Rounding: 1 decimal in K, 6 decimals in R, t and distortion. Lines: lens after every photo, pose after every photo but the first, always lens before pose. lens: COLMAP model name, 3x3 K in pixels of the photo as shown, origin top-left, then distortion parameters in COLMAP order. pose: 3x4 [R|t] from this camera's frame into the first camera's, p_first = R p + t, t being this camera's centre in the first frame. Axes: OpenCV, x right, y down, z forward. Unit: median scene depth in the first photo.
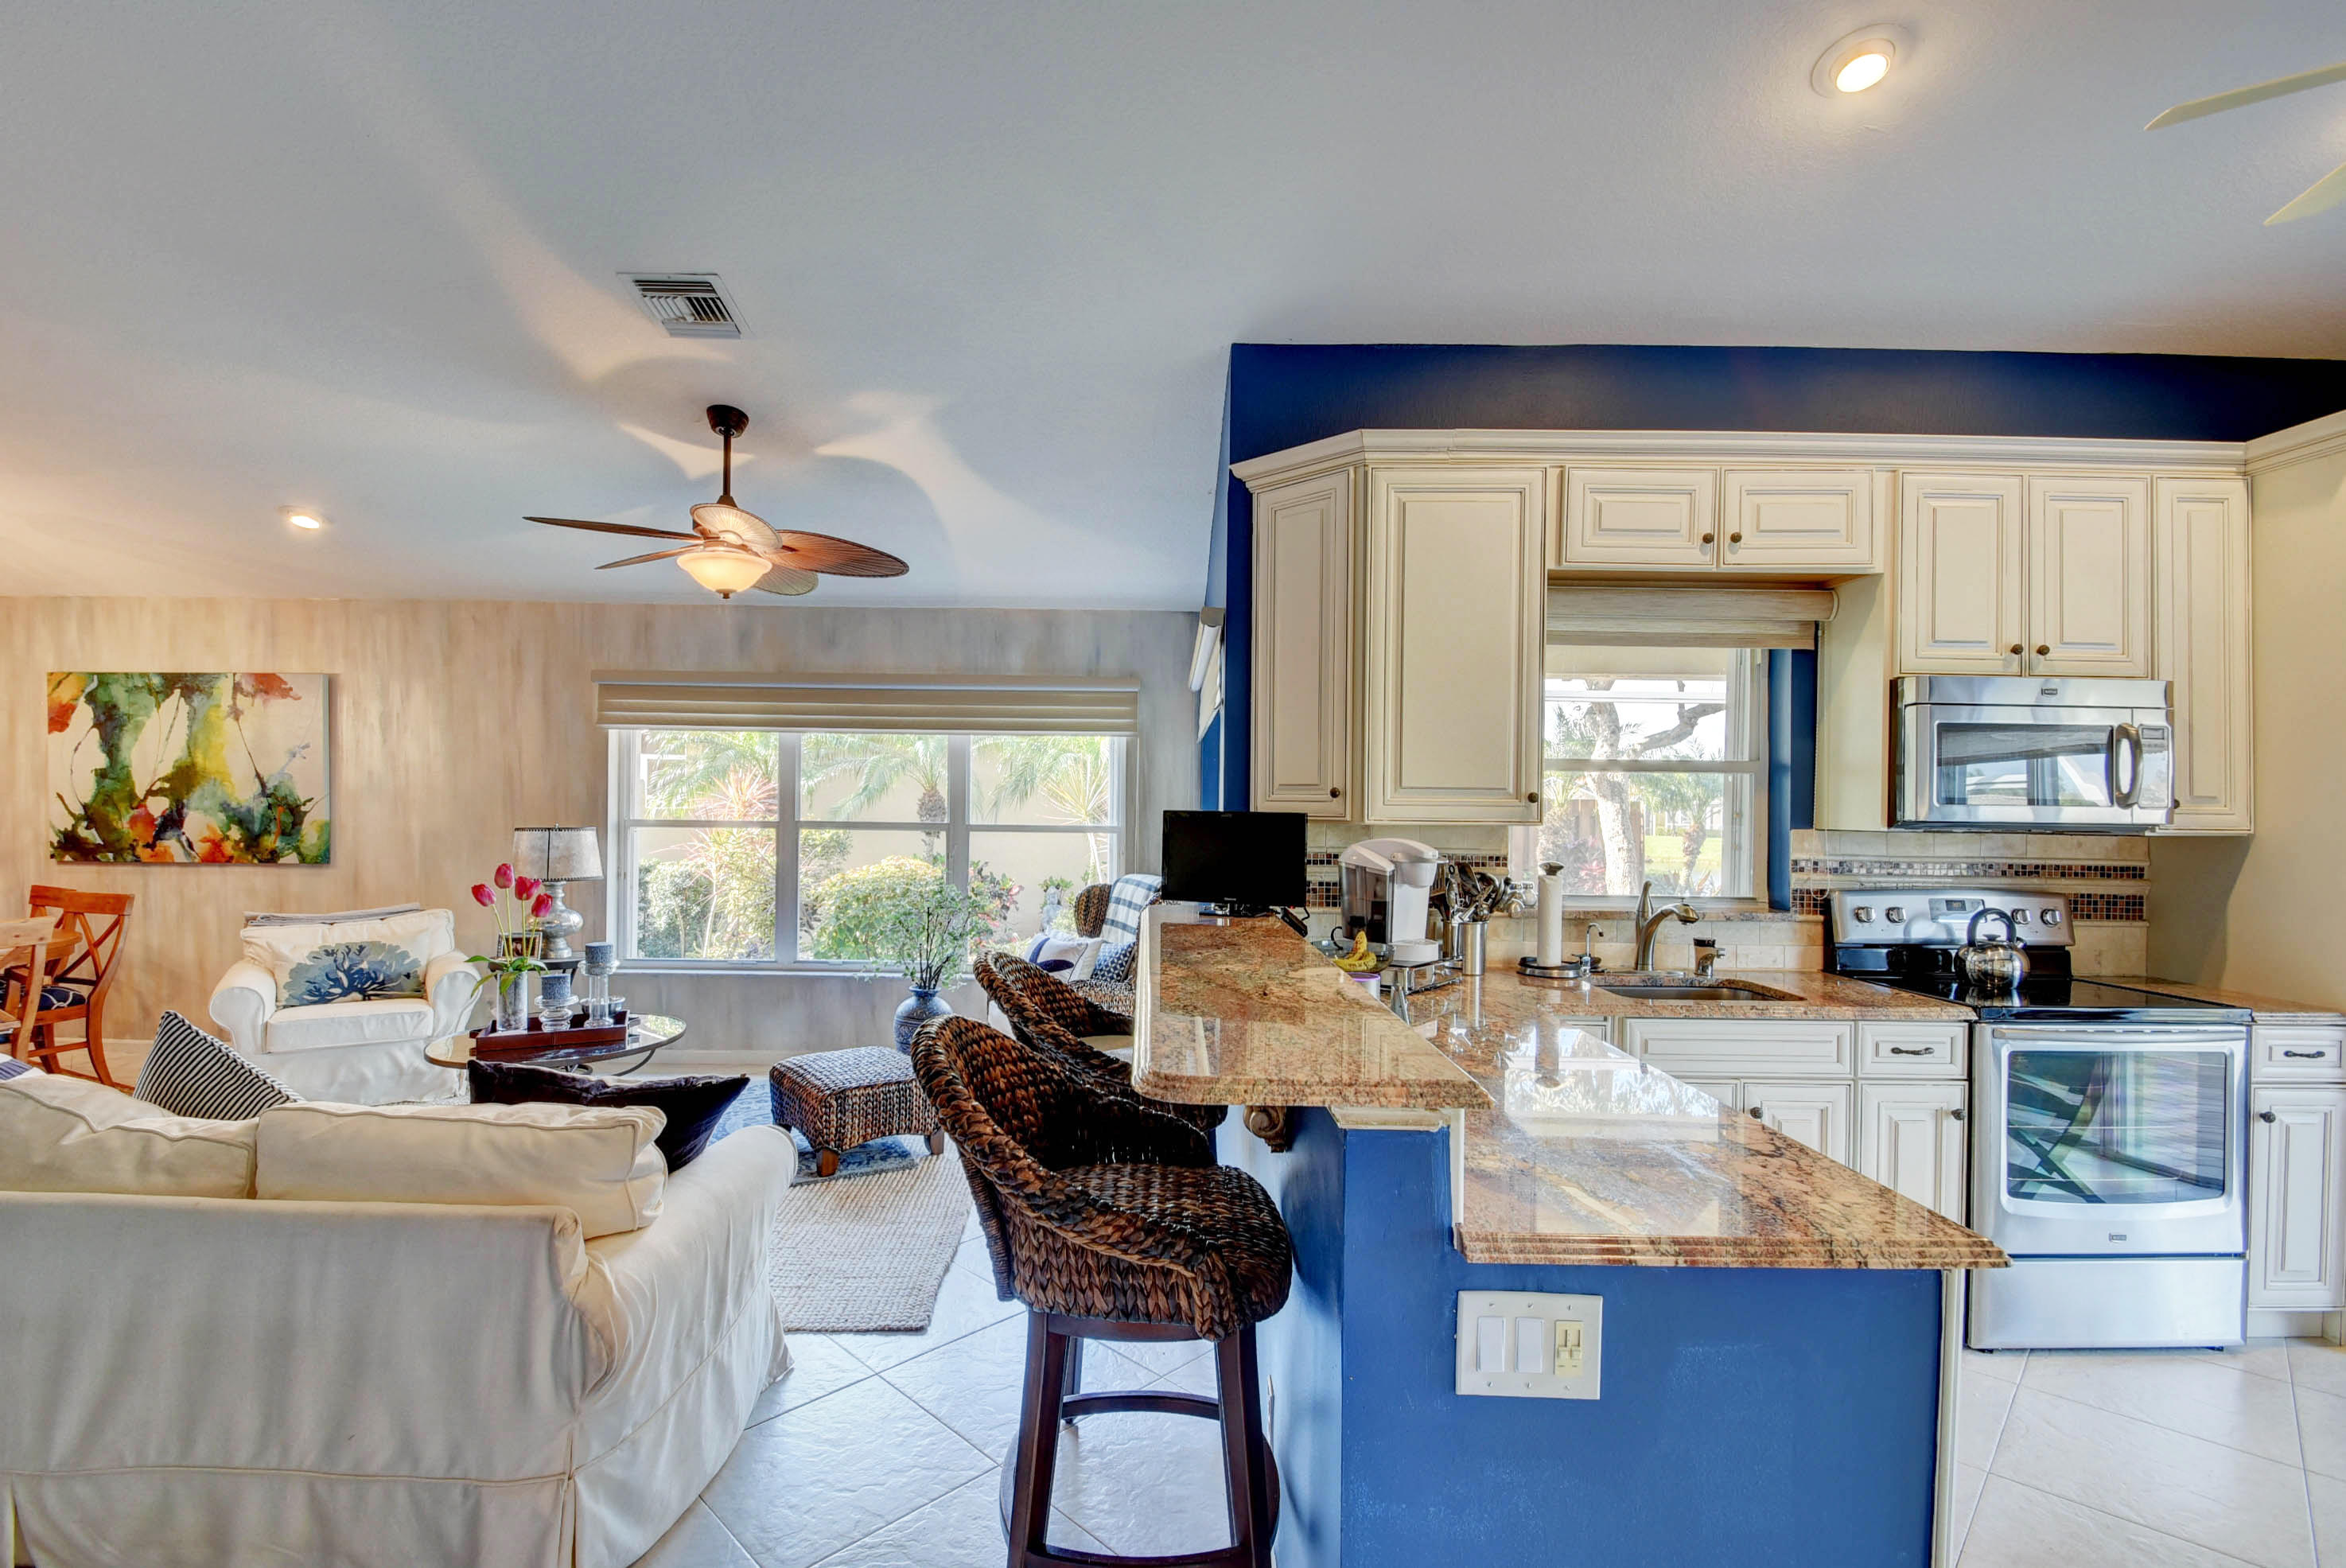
lens RADIAL K [[1036.1, 0, 1152.6], [0, 1036.1, 806.0], [0, 0, 1]] dist [0.009179, -0.014573]
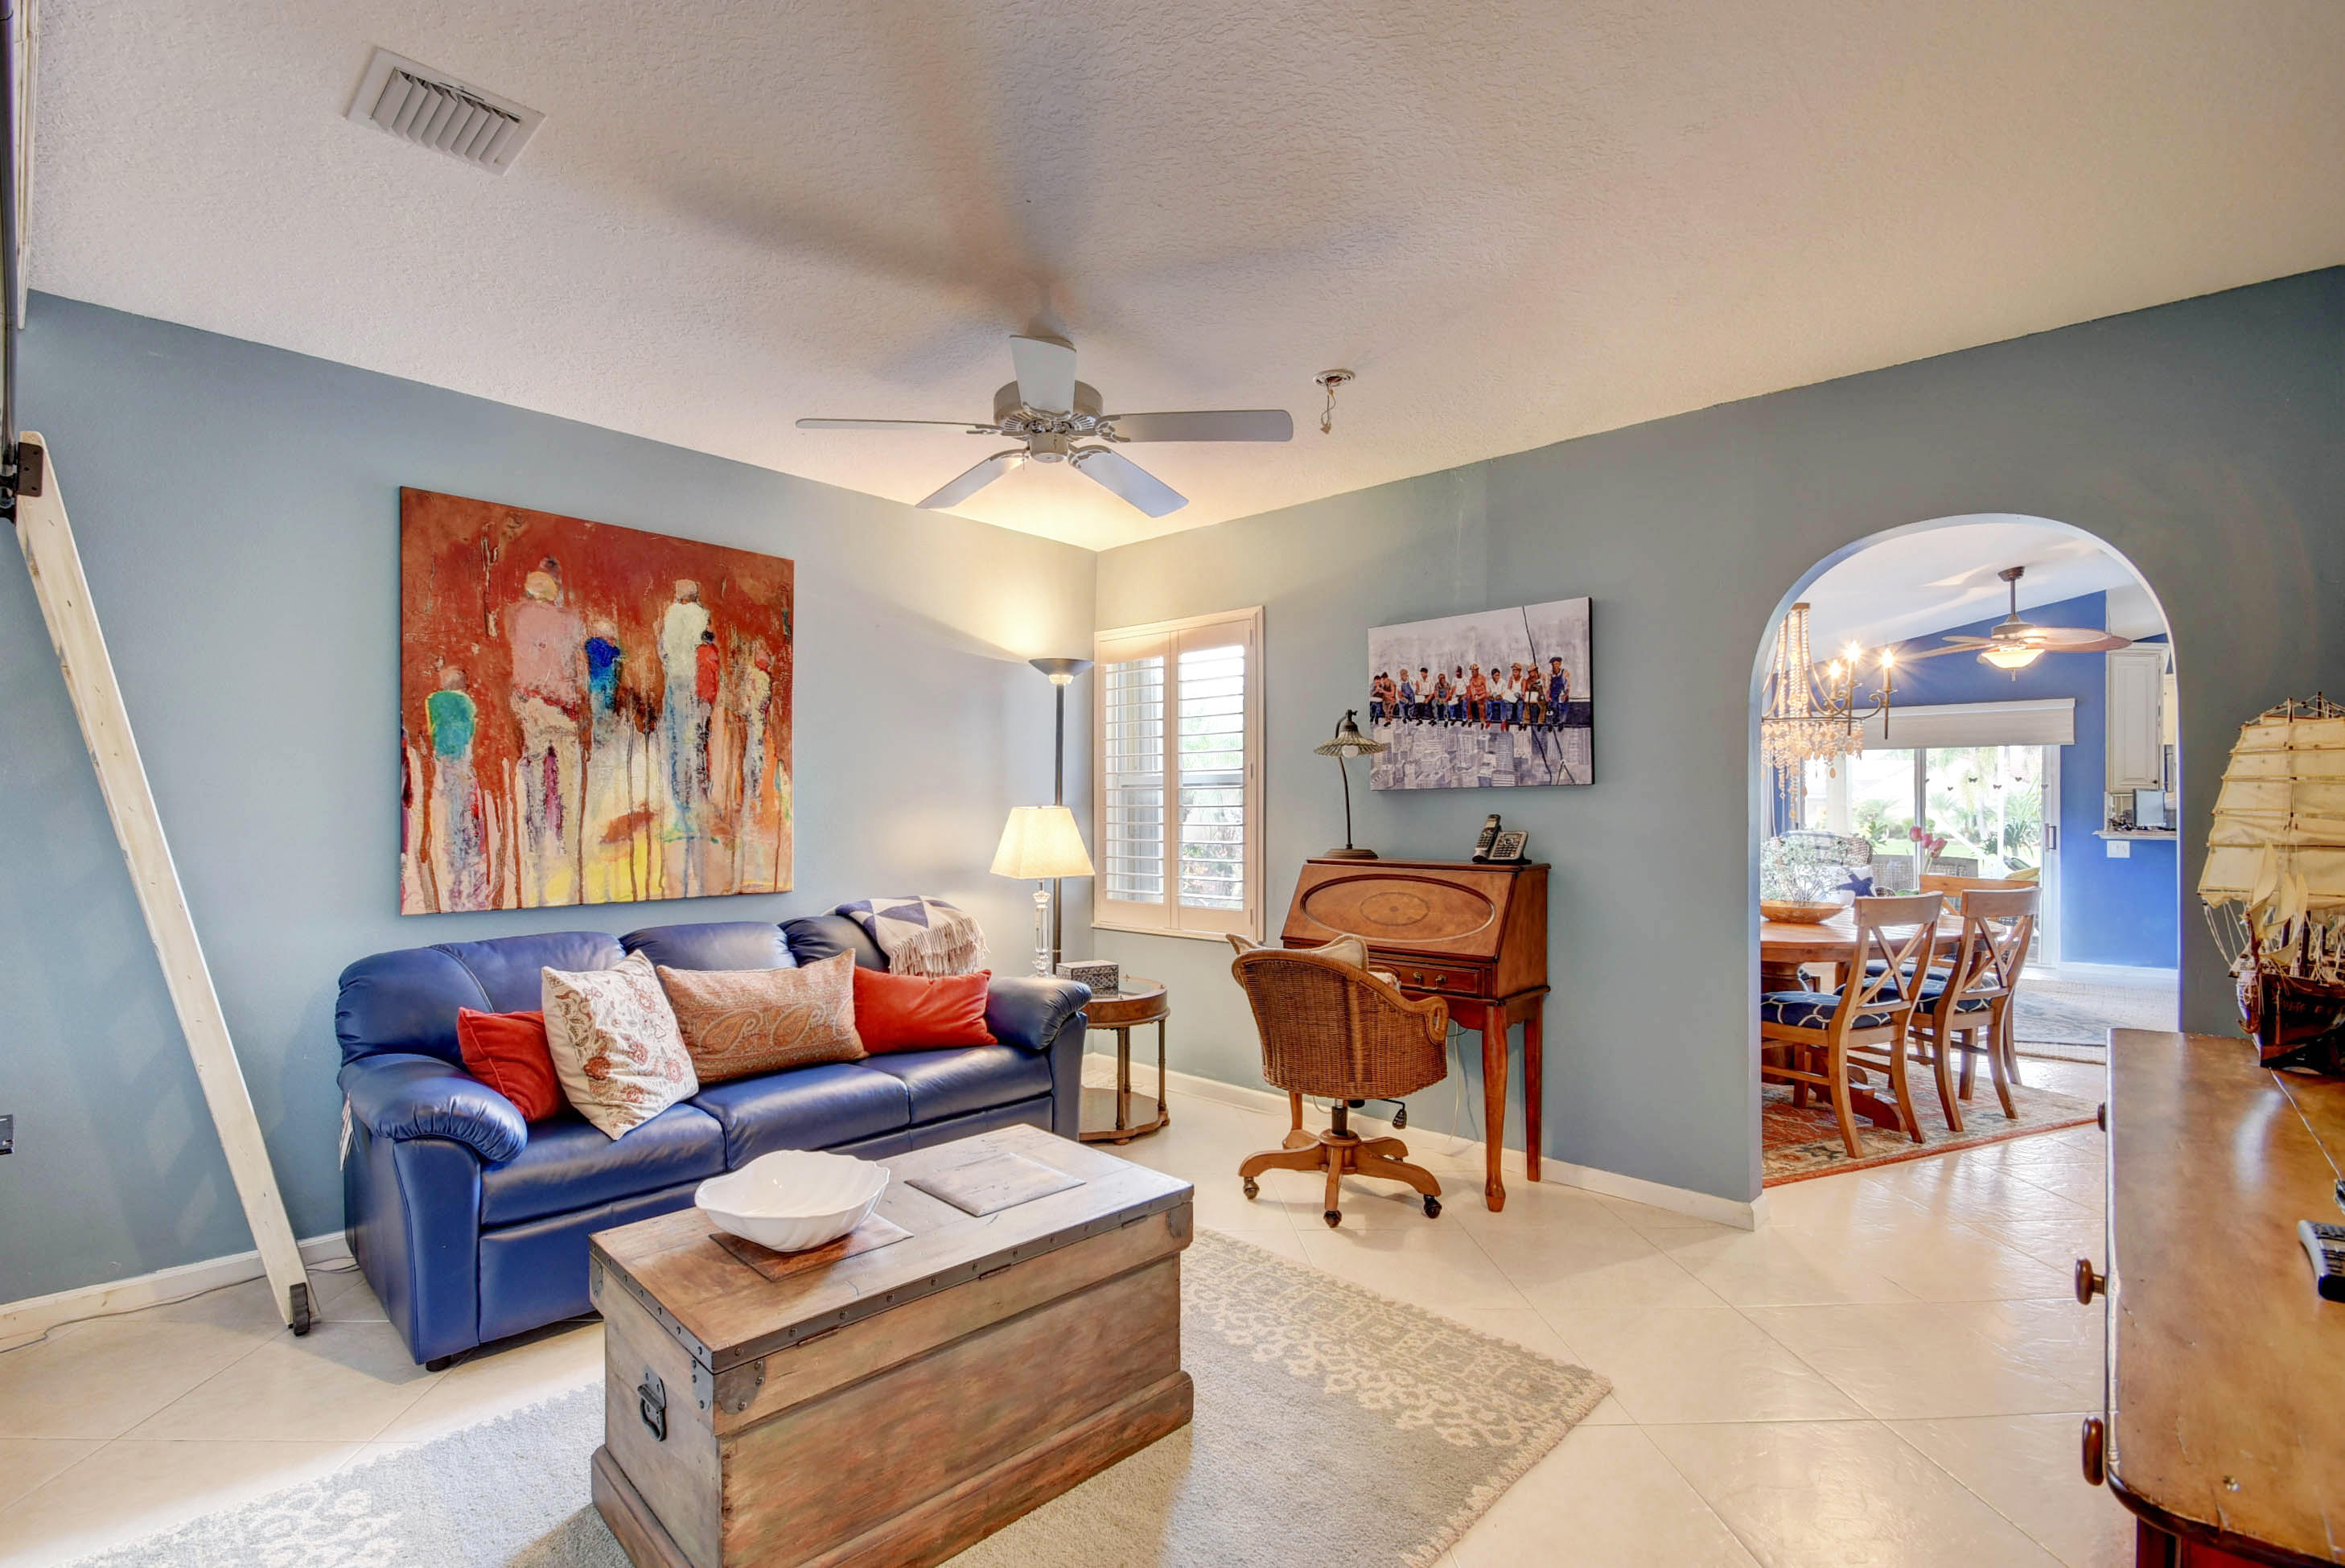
lens RADIAL K [[1035.7, 0, 1132.8], [0, 1035.7, 815.2], [0, 0, 1]] dist [0.009179, -0.014573]
pose [[0.693722, -0.016196, 0.720061, -2.963117], [0.009074, 0.999864, 0.013747, 0.010762], [-0.720186, -0.003003, 0.693775, 0.908524]]
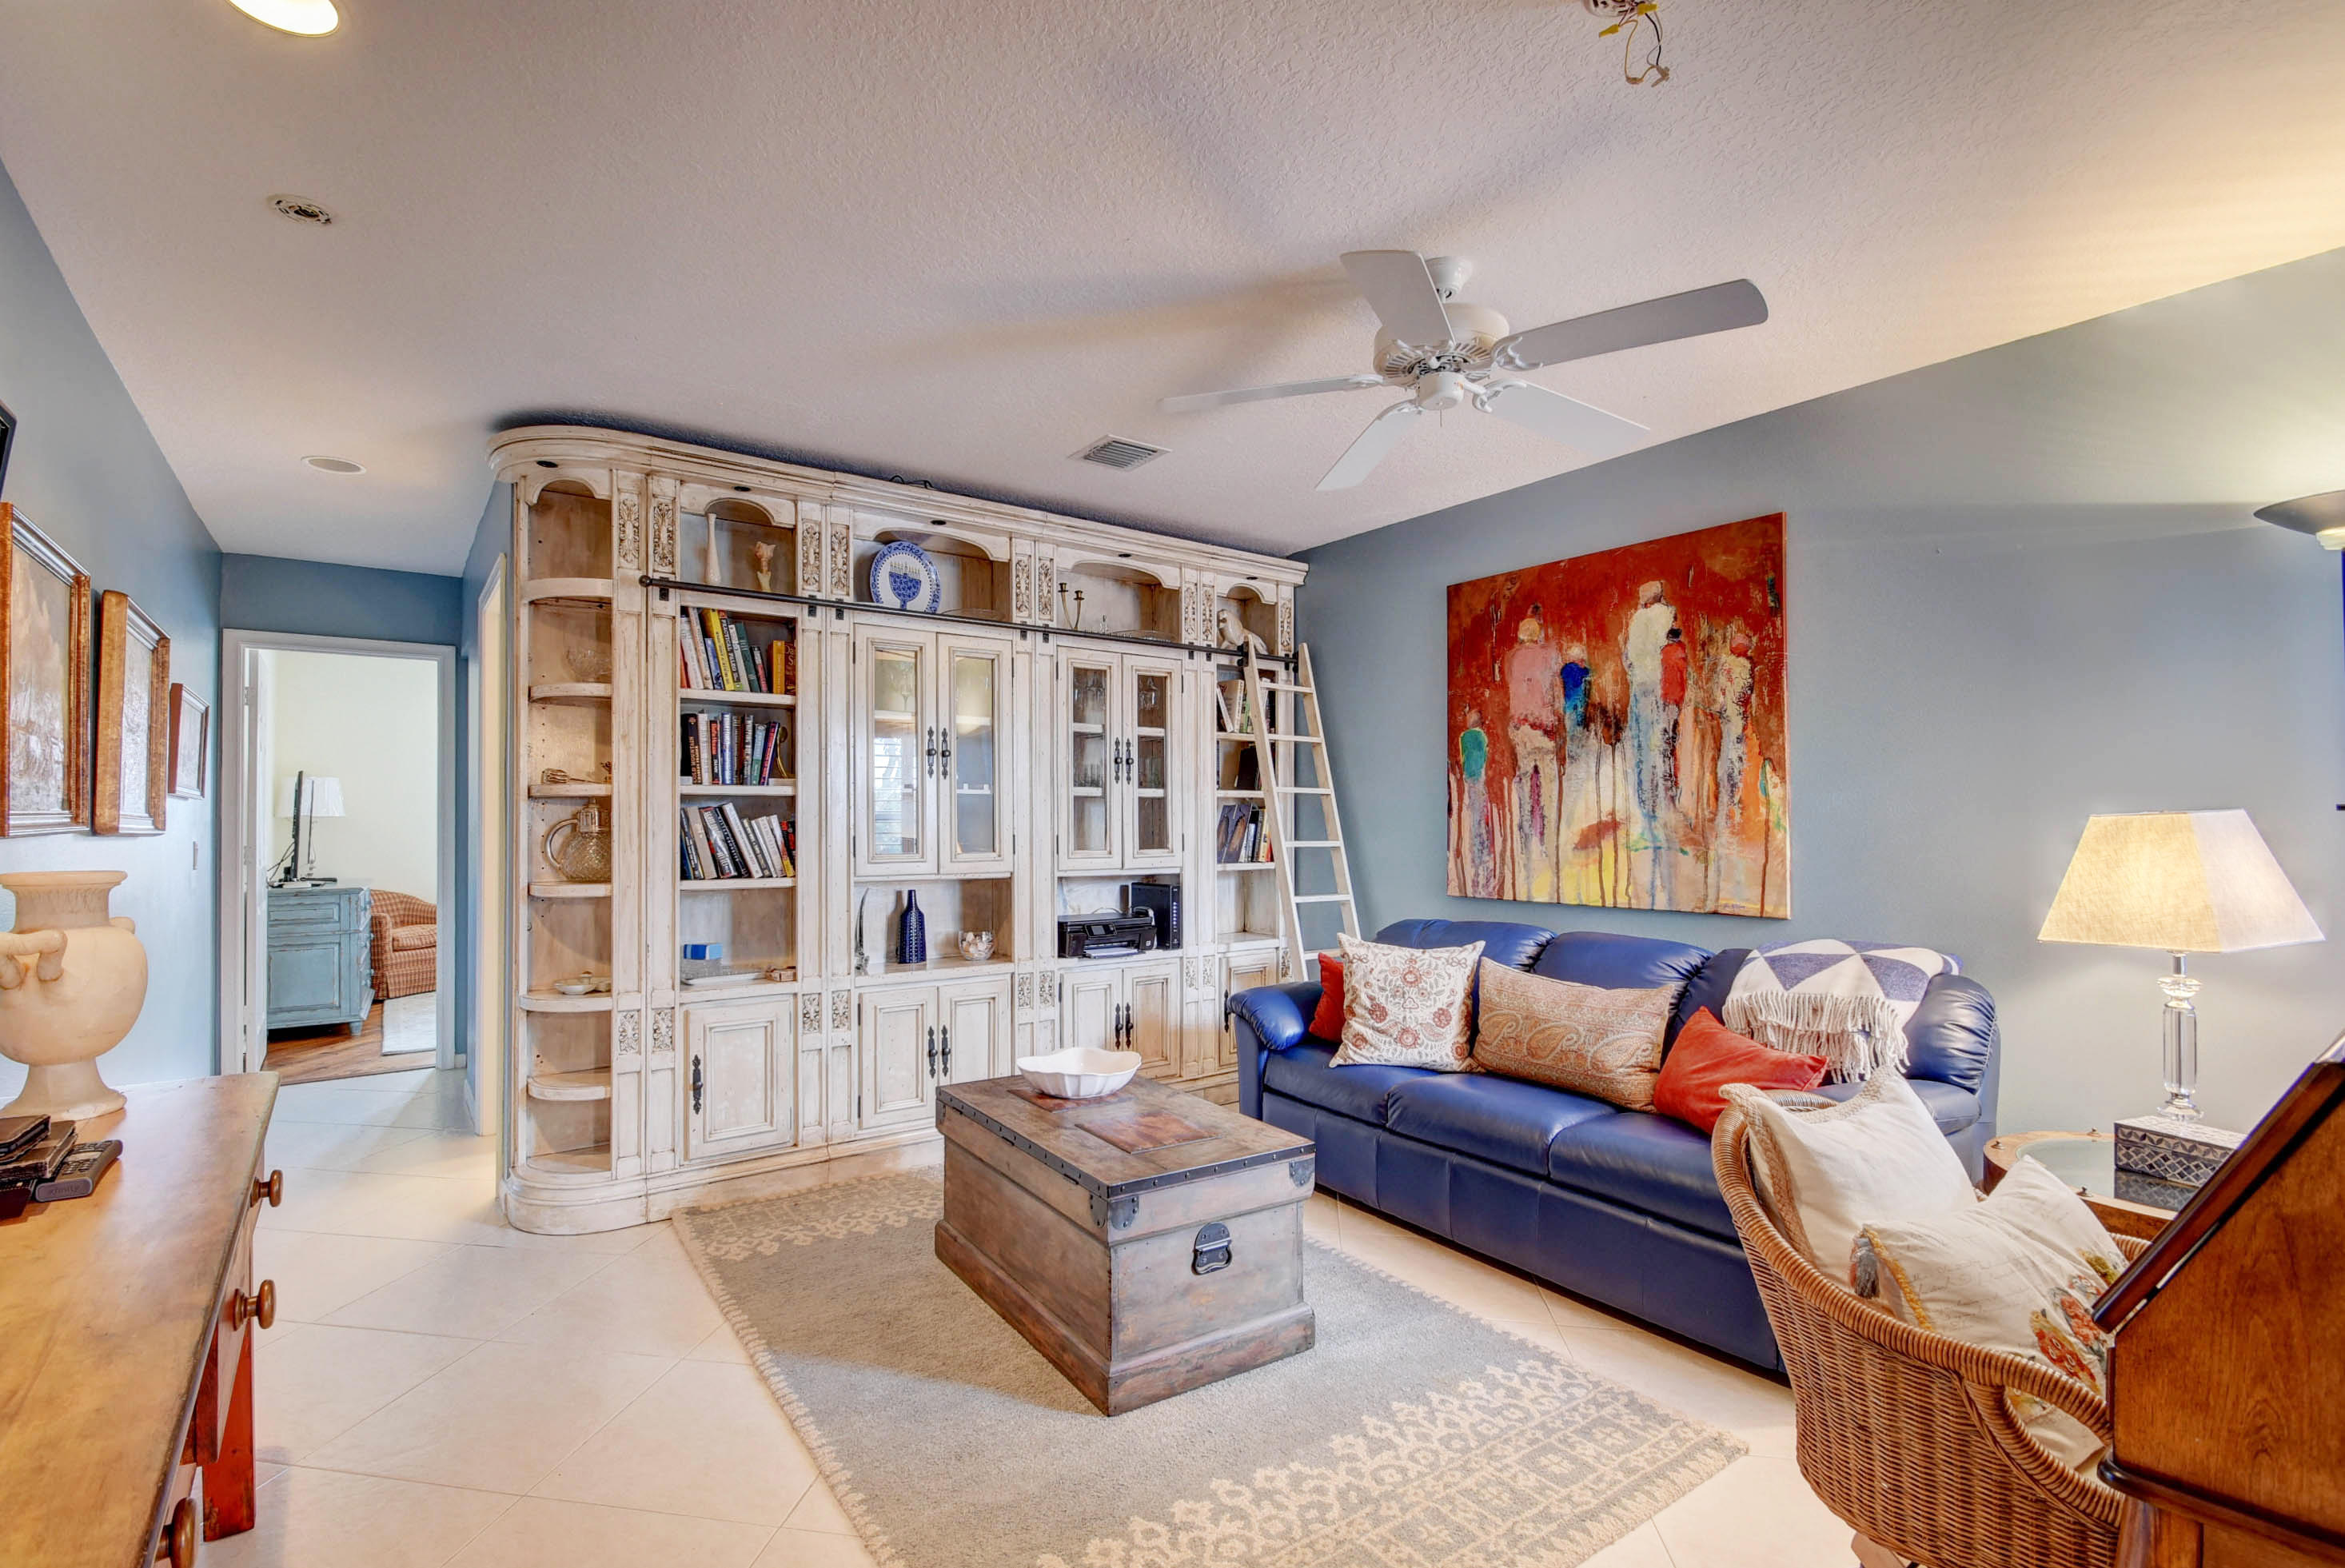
lens RADIAL K [[1035.7, 0, 1119.7], [0, 1035.7, 804.8], [0, 0, 1]] dist [0.009179, -0.014573]
pose [[0.581888, -0.026326, -0.812843, -2.042225], [0.011276, 0.999641, -0.024304, 0.020257], [0.813191, 0.004976, 0.581976, 0.943377]]
